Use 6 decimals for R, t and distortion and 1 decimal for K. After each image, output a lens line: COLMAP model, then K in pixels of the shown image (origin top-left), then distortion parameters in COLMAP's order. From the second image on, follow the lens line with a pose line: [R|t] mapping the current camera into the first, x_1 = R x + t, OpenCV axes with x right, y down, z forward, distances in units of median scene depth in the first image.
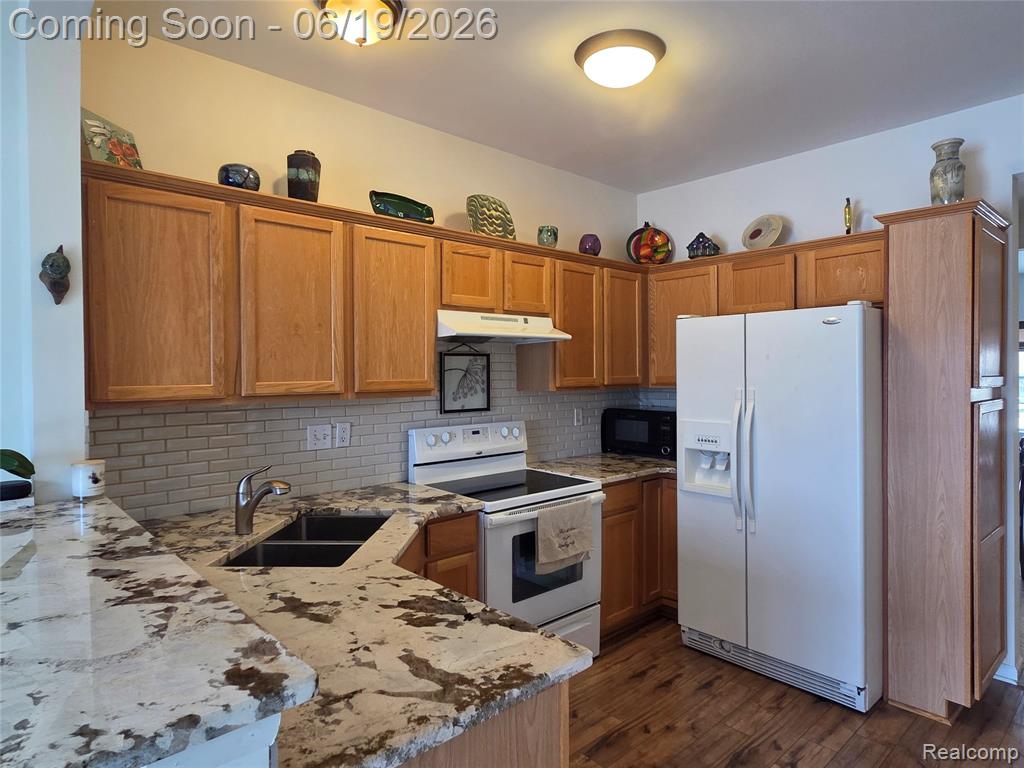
lens RADIAL K [[600.3, 0, 523.1], [0, 600.3, 378.2], [0, 0, 1]] dist [0.002169, -0.000162]
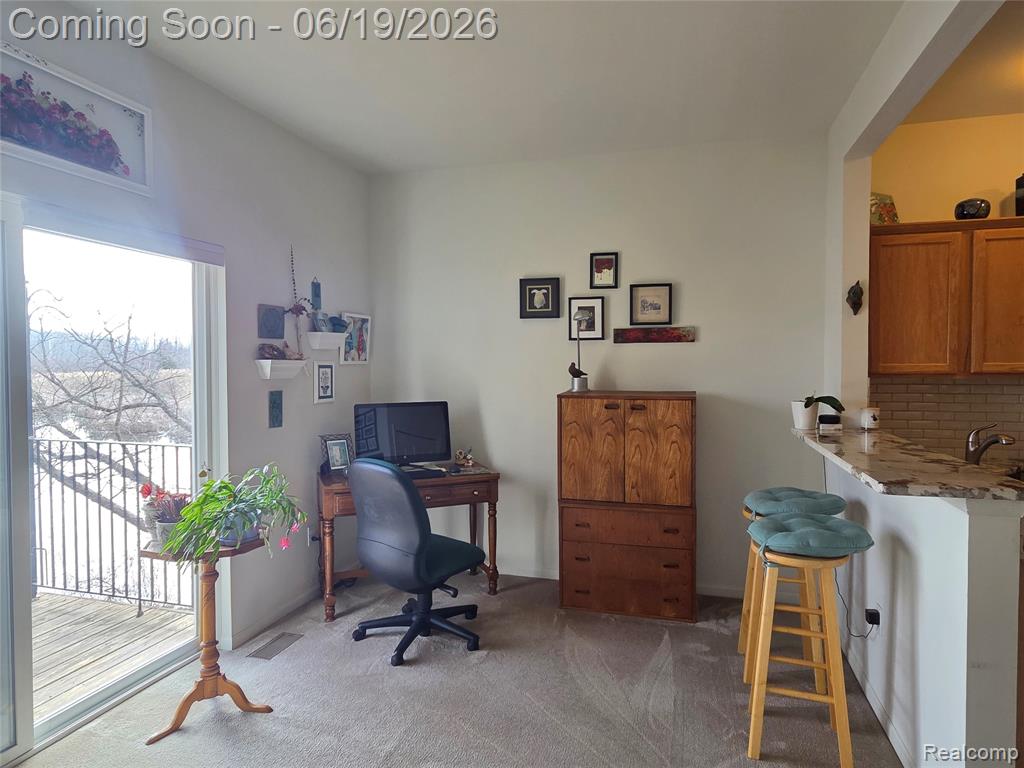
lens RADIAL K [[600.3, 0, 523.1], [0, 600.3, 378.2], [0, 0, 1]] dist [0.002169, -0.000162]
pose [[0.518503, 0.028536, -0.854600, 0.152938], [-0.012371, 0.999589, 0.025872, 0.018206], [0.854987, -0.002843, 0.518642, -0.518738]]
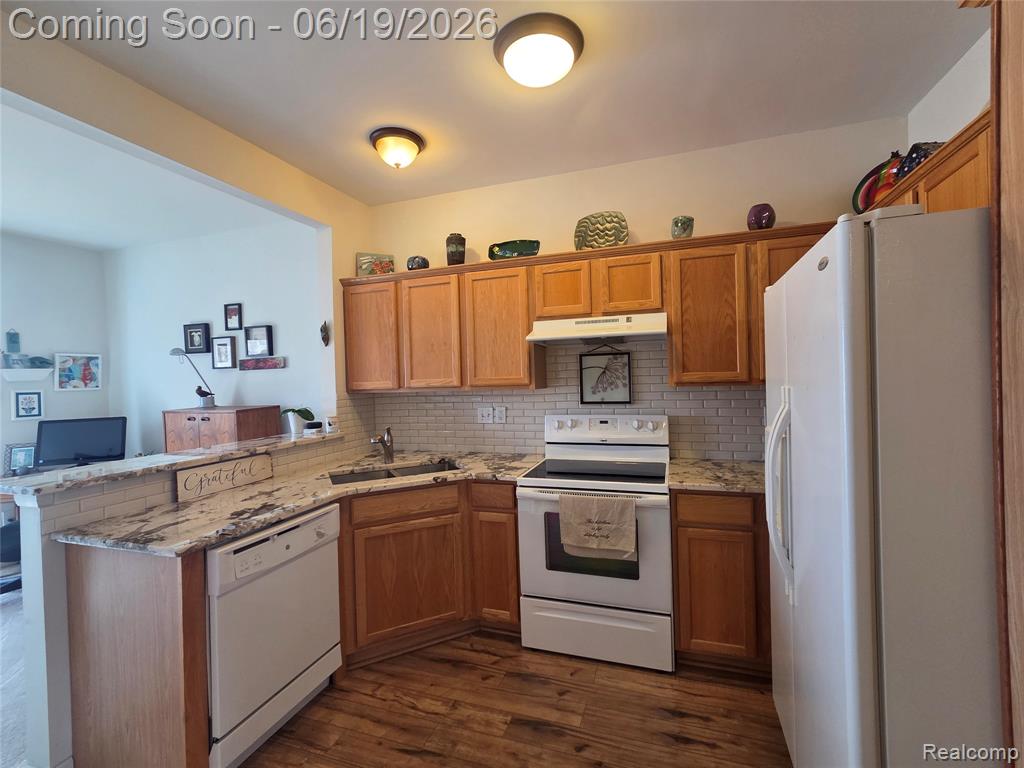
lens RADIAL K [[438.8, 0, 512.0], [0, 438.8, 384.0], [0, 0, 1]] dist [0.001464, 0.000043]
pose [[0.488814, 0.003519, -0.872381, 0.754040], [0.014141, 0.999829, 0.011957, 0.006868], [0.872274, -0.018181, 0.488680, 0.584664]]
